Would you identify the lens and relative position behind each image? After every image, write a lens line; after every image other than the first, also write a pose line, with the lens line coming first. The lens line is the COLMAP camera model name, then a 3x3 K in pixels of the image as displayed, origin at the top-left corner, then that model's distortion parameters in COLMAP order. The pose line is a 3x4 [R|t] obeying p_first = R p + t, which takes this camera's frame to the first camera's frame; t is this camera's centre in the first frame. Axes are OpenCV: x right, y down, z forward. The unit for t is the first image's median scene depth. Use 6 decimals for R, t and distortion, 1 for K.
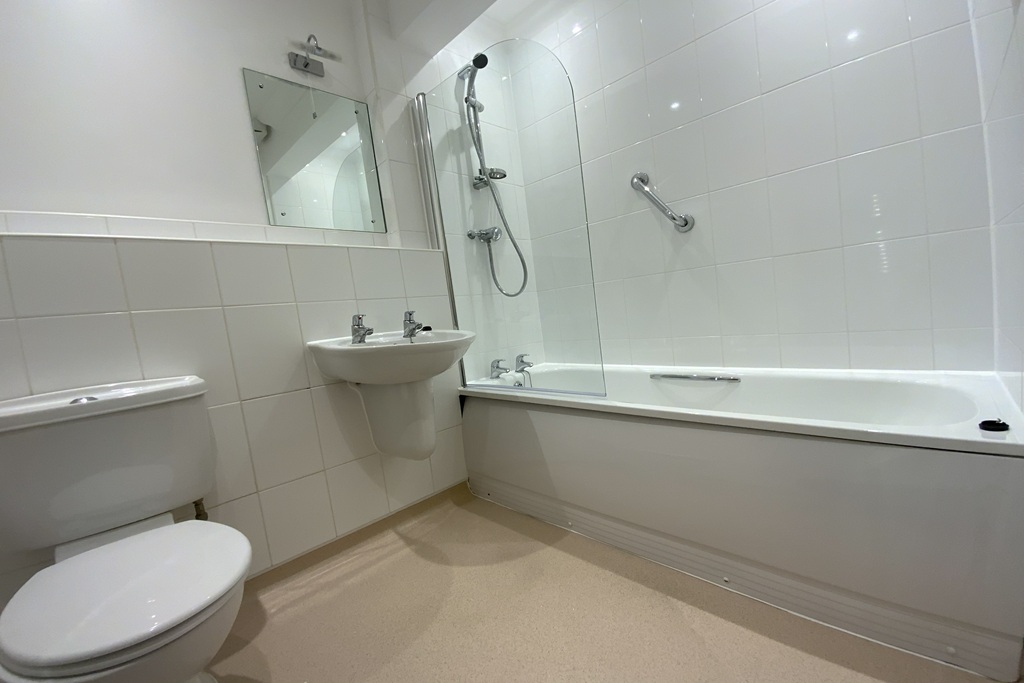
lens RADIAL K [[407.5, 0, 512.3], [0, 407.5, 353.5], [0, 0, 1]] dist [0.018808, -0.000226]
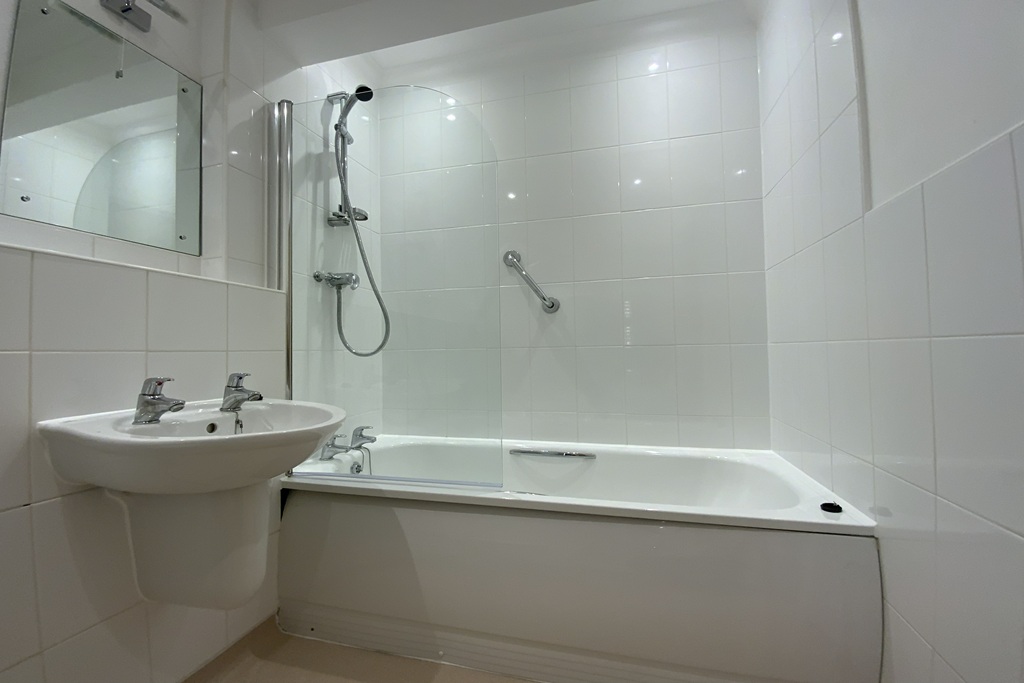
lens RADIAL K [[417.3, 0, 515.9], [0, 417.3, 339.4], [0, 0, 1]] dist [0.000681, -0.000425]
pose [[0.866728, 0.103756, 0.487869, -0.165376], [-0.021971, 0.985117, -0.170473, -0.042383], [-0.498296, 0.137034, 0.856109, 0.131293]]
